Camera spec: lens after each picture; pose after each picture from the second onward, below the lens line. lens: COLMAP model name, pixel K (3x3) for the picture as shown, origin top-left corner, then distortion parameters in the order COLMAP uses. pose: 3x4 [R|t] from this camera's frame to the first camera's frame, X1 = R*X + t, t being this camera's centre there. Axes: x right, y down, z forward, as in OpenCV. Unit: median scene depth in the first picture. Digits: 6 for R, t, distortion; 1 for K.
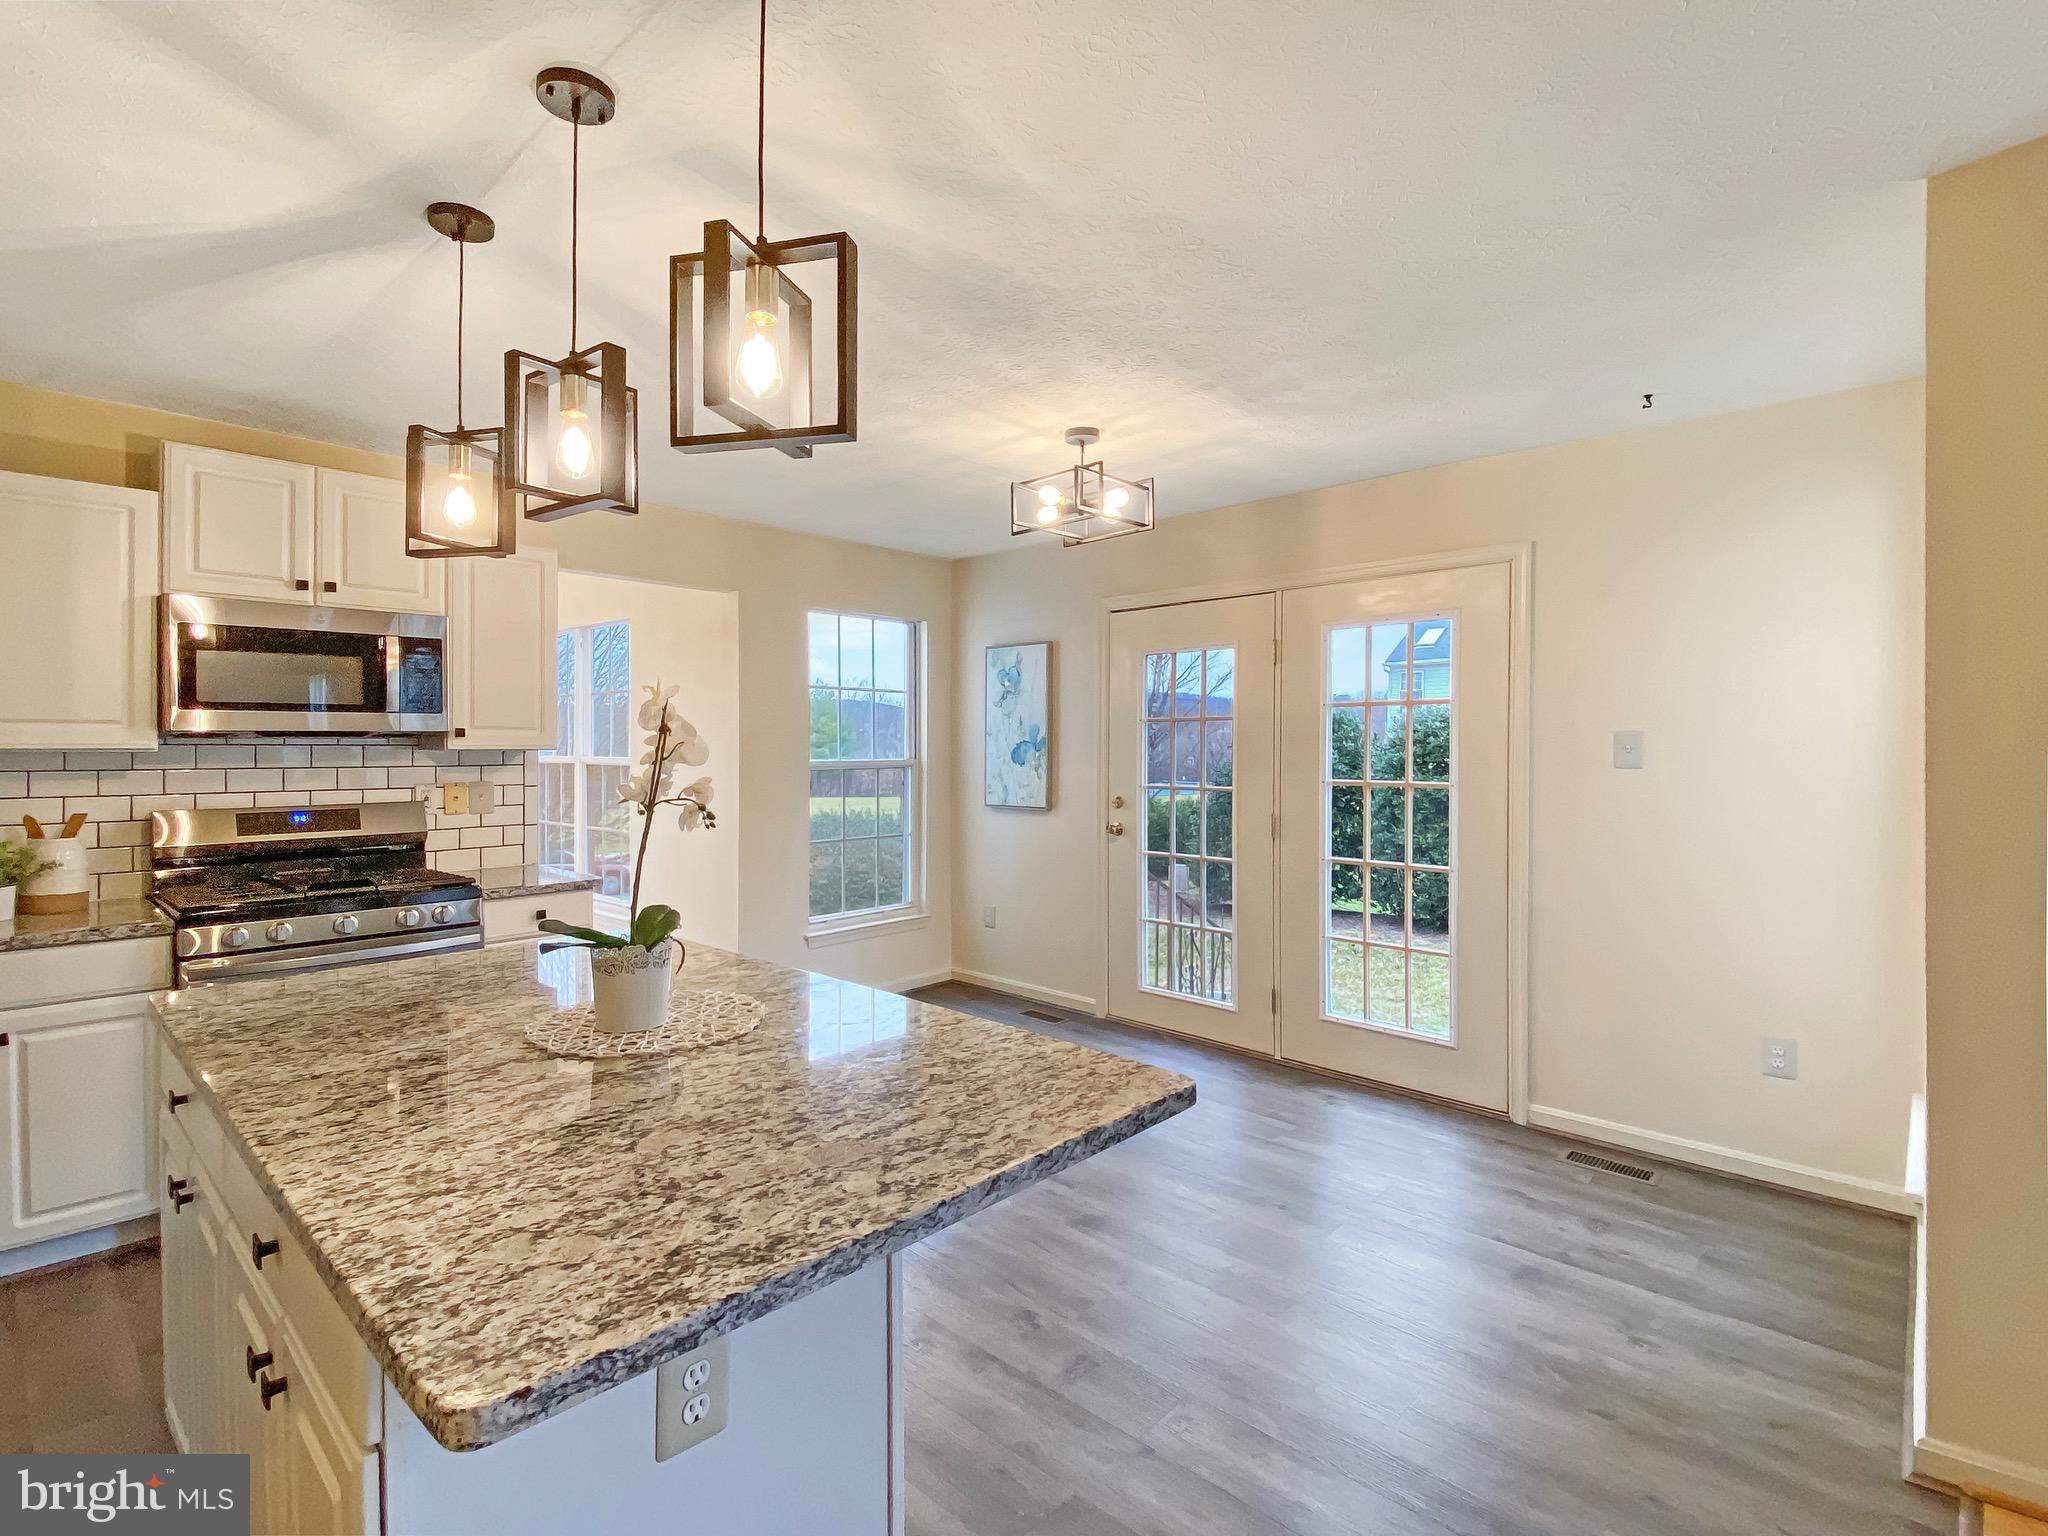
lens RADIAL K [[1009.5, 0, 1007.8], [0, 1009.5, 745.8], [0, 0, 1]] dist [0.022163, -0.014570]
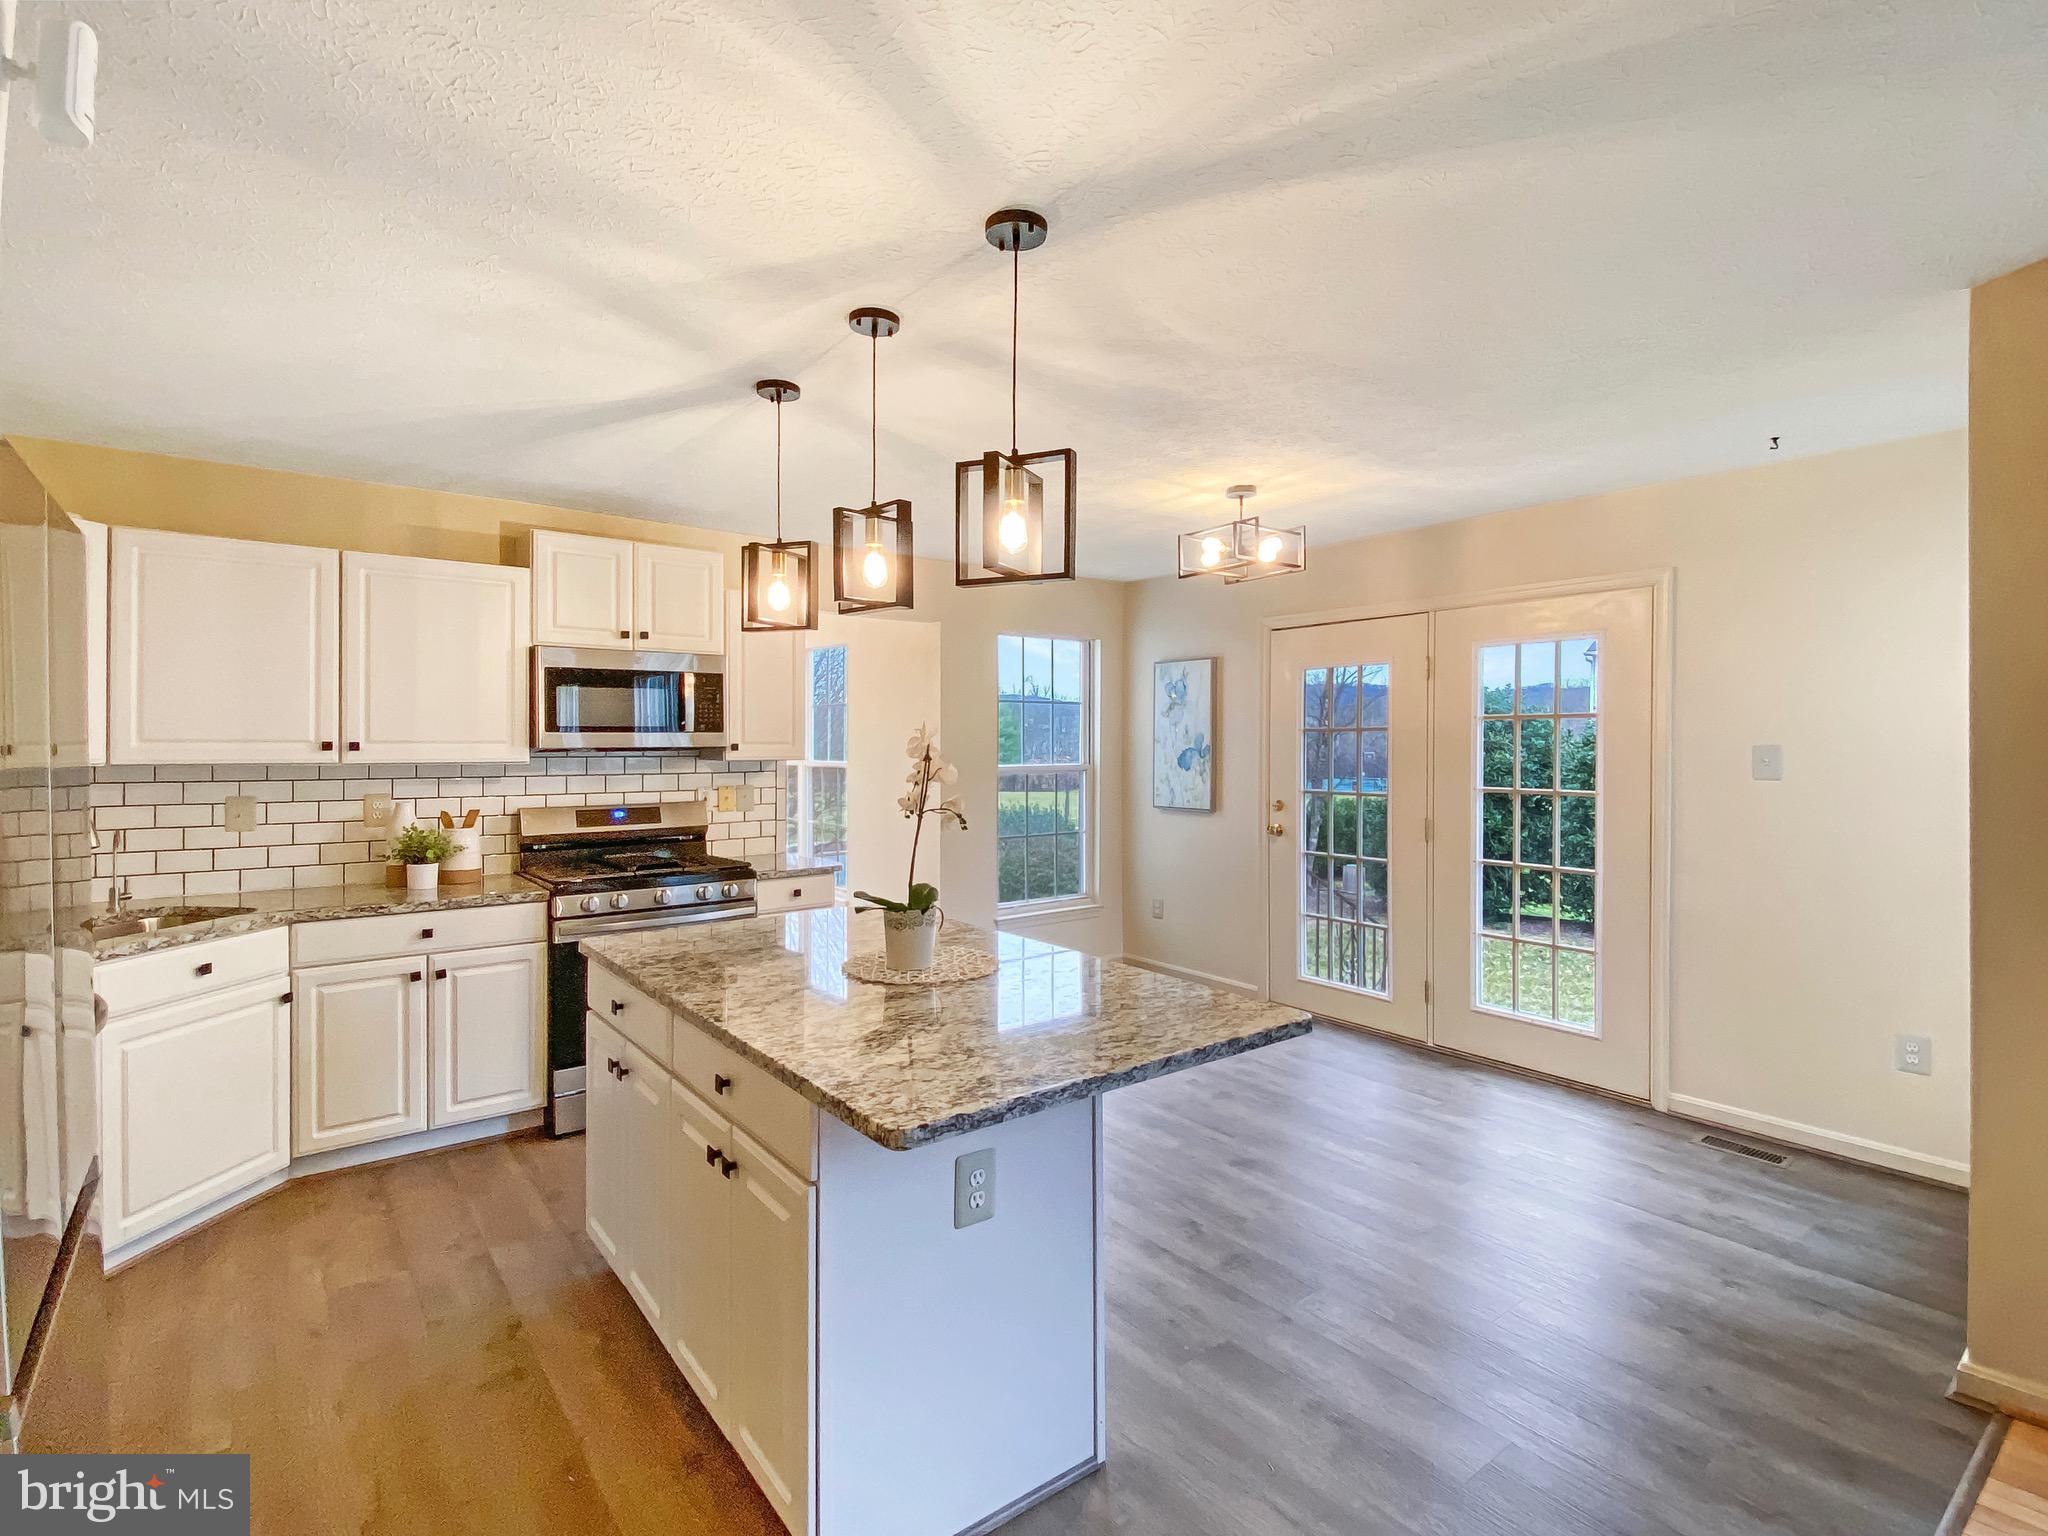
lens RADIAL K [[1009.5, 0, 1019.1], [0, 1009.5, 742.2], [0, 0, 1]] dist [0.022163, -0.014570]
pose [[0.988264, 0.000059, -0.152756, -0.000389], [0.000176, 0.999999, 0.001524, -0.024467], [0.152756, -0.001533, 0.988263, -0.216147]]
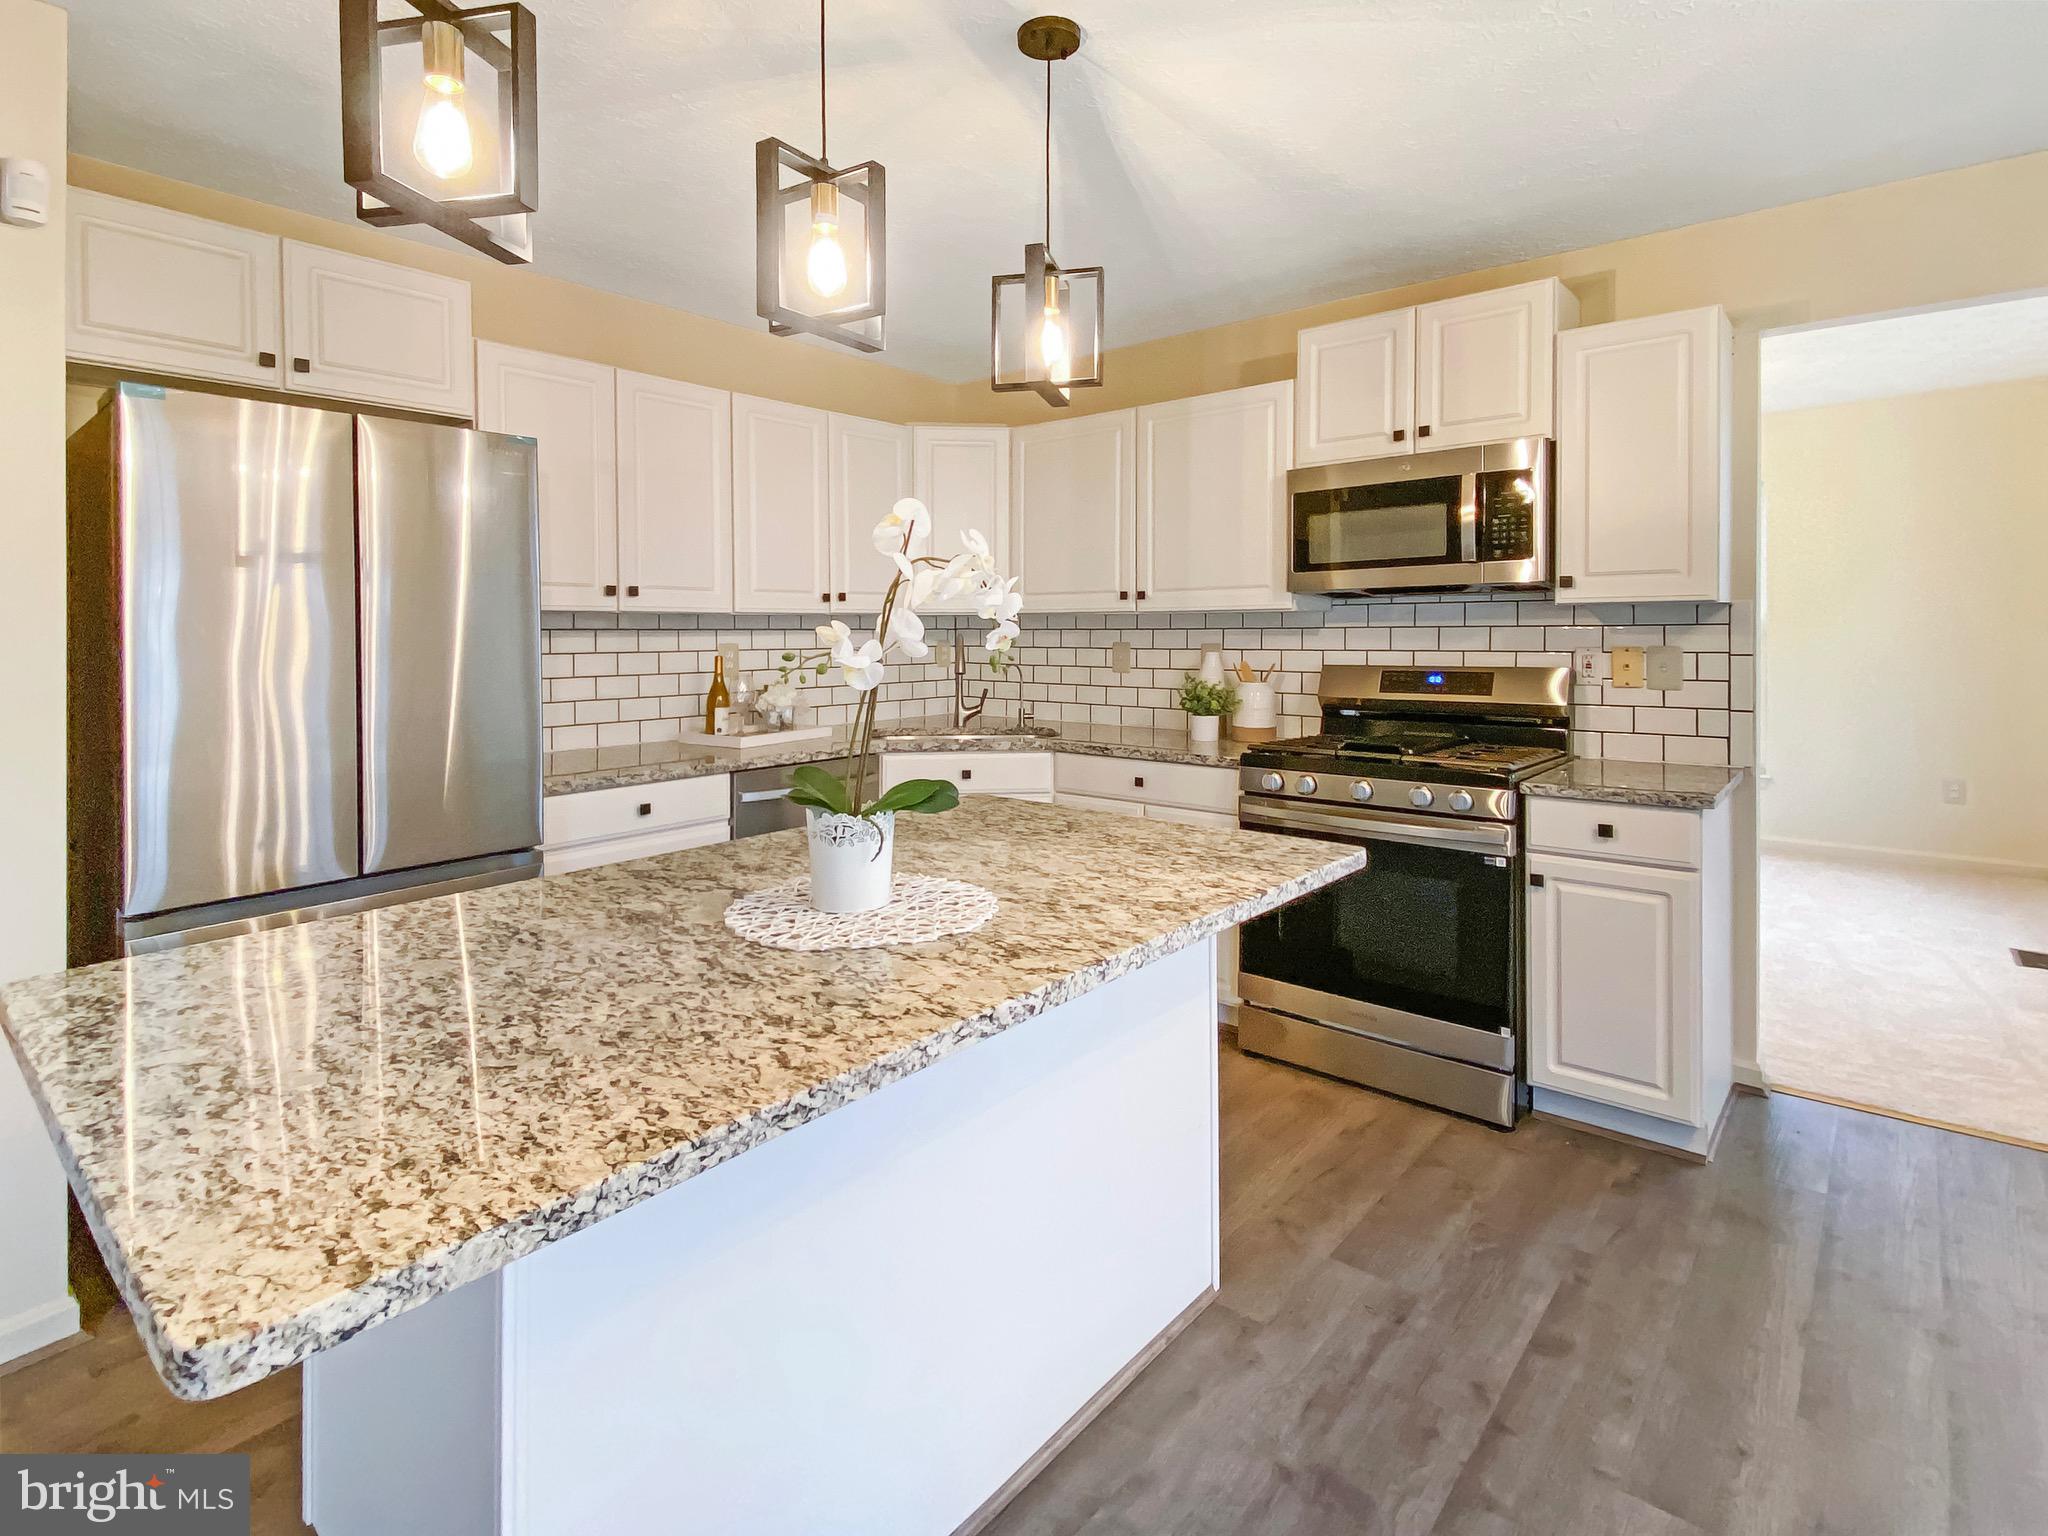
lens RADIAL K [[1009.5, 0, 962.5], [0, 1009.5, 645.2], [0, 0, 1]] dist [0.022163, -0.014570]
pose [[0.027987, 0.016658, -0.999469, 0.278220], [0.010057, 0.999806, 0.016945, 0.021428], [0.999558, -0.010526, 0.027815, 0.607227]]
